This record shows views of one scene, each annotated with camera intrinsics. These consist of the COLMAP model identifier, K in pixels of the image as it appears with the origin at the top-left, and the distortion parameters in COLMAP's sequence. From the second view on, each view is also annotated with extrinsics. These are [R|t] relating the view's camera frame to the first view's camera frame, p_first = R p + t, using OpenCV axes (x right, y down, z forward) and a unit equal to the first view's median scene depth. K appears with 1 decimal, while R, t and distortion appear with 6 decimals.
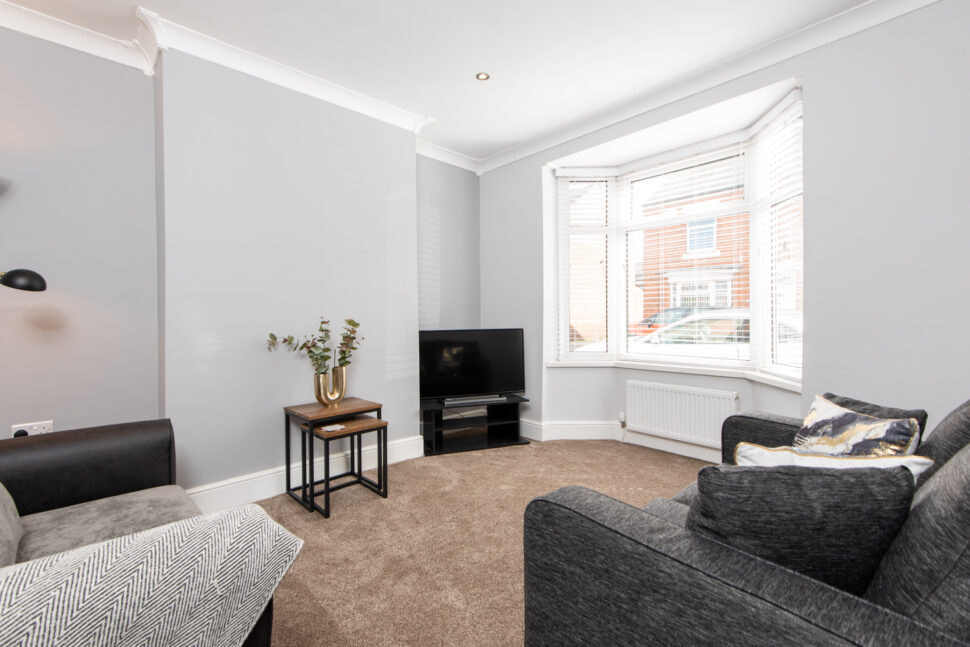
lens RADIAL K [[419.8, 0, 477.9], [0, 419.8, 316.6], [0, 0, 1]] dist [0.009192, -0.006418]
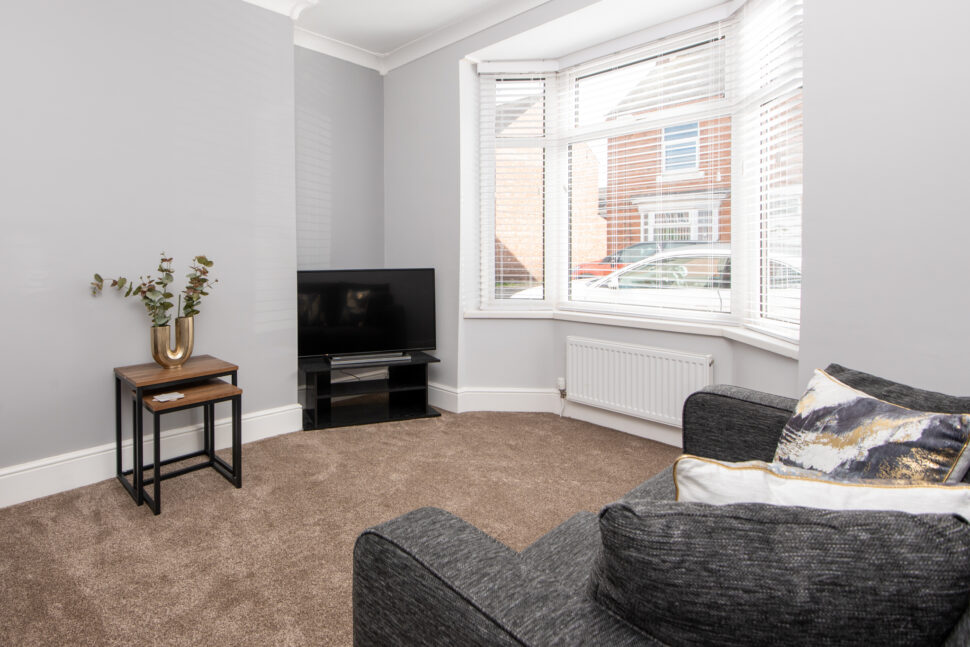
lens RADIAL K [[498.9, 0, 387.6], [0, 498.9, 254.5], [0, 0, 1]] dist [0.002156, 0.000537]
pose [[0.998891, 0.003909, -0.046914, 0.091032], [-0.003693, 0.999982, 0.004676, -0.002303], [0.046932, -0.004498, 0.998888, 0.096545]]
